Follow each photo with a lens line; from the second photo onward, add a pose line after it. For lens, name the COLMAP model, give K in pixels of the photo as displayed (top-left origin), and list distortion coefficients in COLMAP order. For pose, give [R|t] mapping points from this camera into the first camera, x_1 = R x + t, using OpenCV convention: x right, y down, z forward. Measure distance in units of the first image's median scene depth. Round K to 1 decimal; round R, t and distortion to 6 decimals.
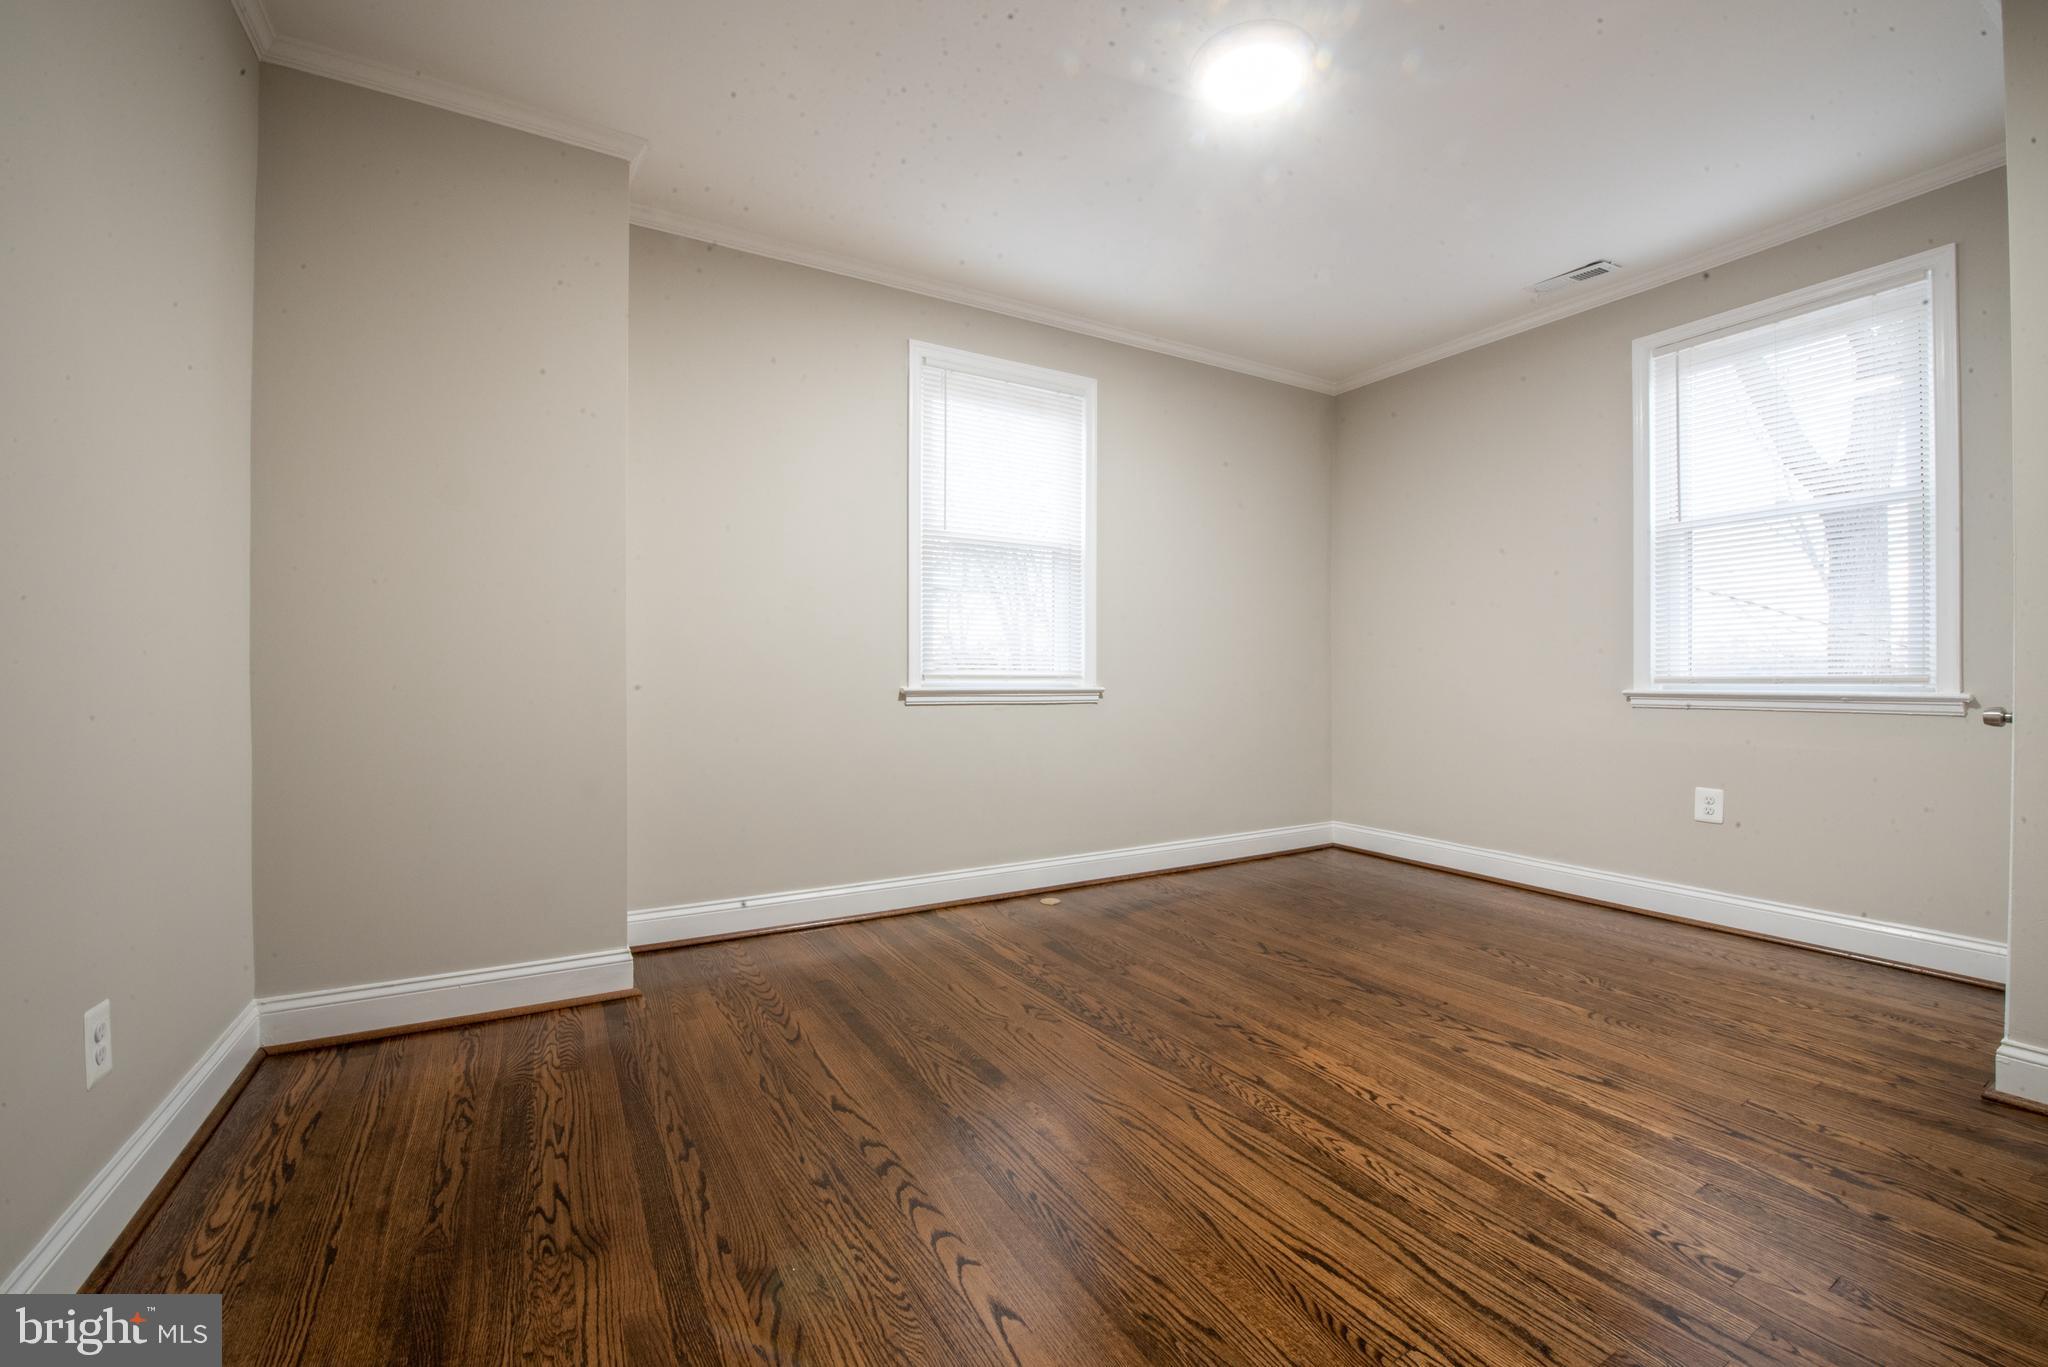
lens RADIAL K [[825.0, 0, 1024.0], [0, 825.0, 683.5], [0, 0, 1]] dist [0.002125, 0.000171]
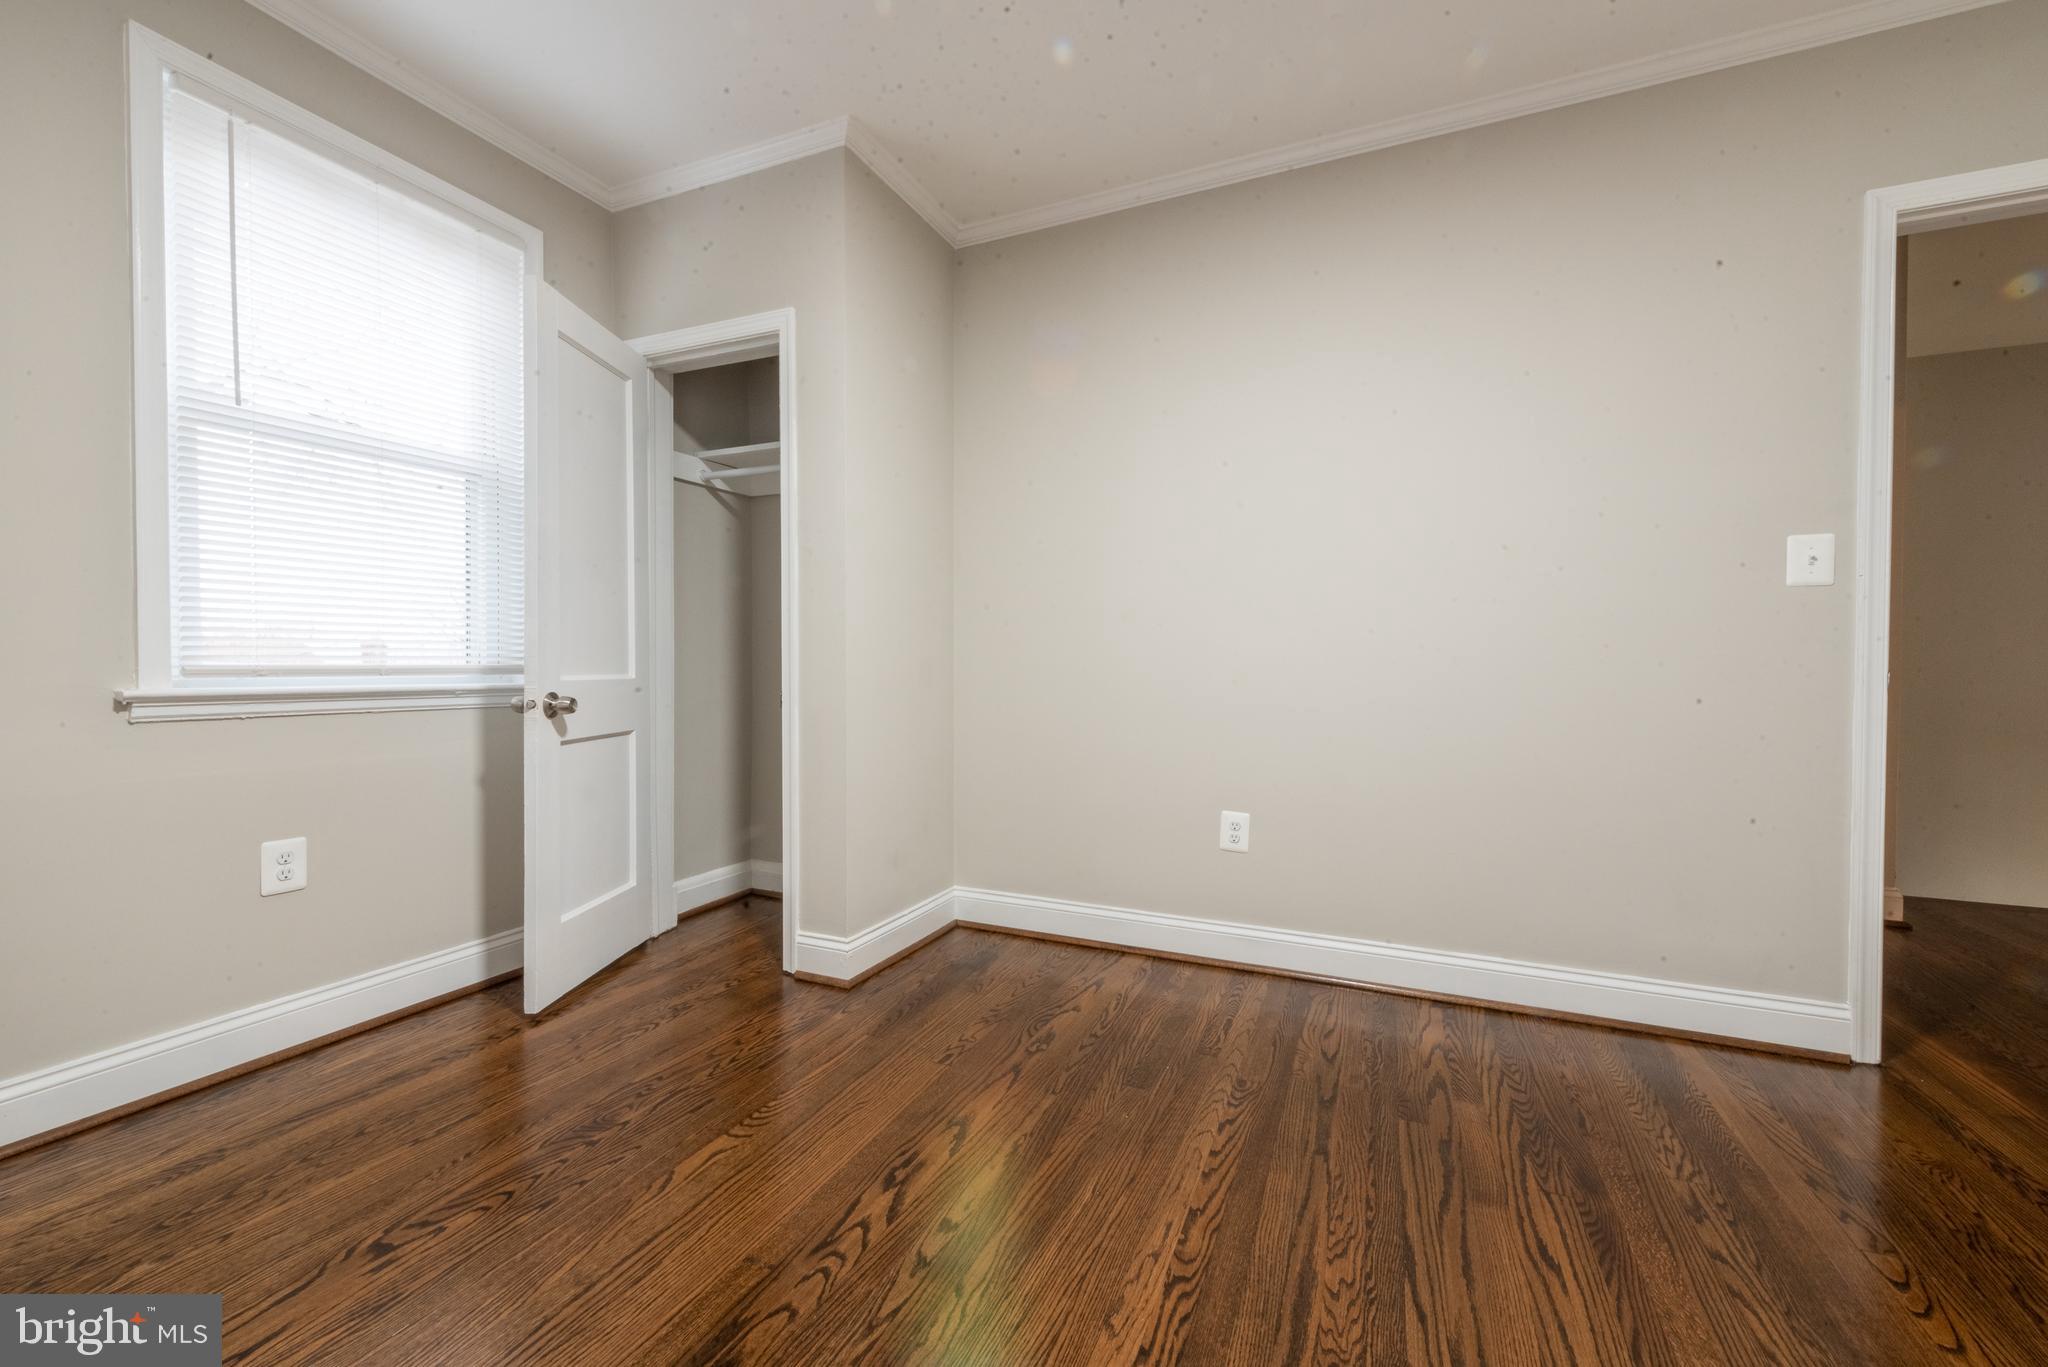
lens RADIAL K [[825.0, 0, 1024.0], [0, 825.0, 683.5], [0, 0, 1]] dist [0.002125, 0.000171]
pose [[-0.594808, -0.016421, 0.803700, -0.042531], [0.003452, 0.999730, 0.022981, -0.011209], [-0.803861, 0.016444, -0.594590, 1.448136]]
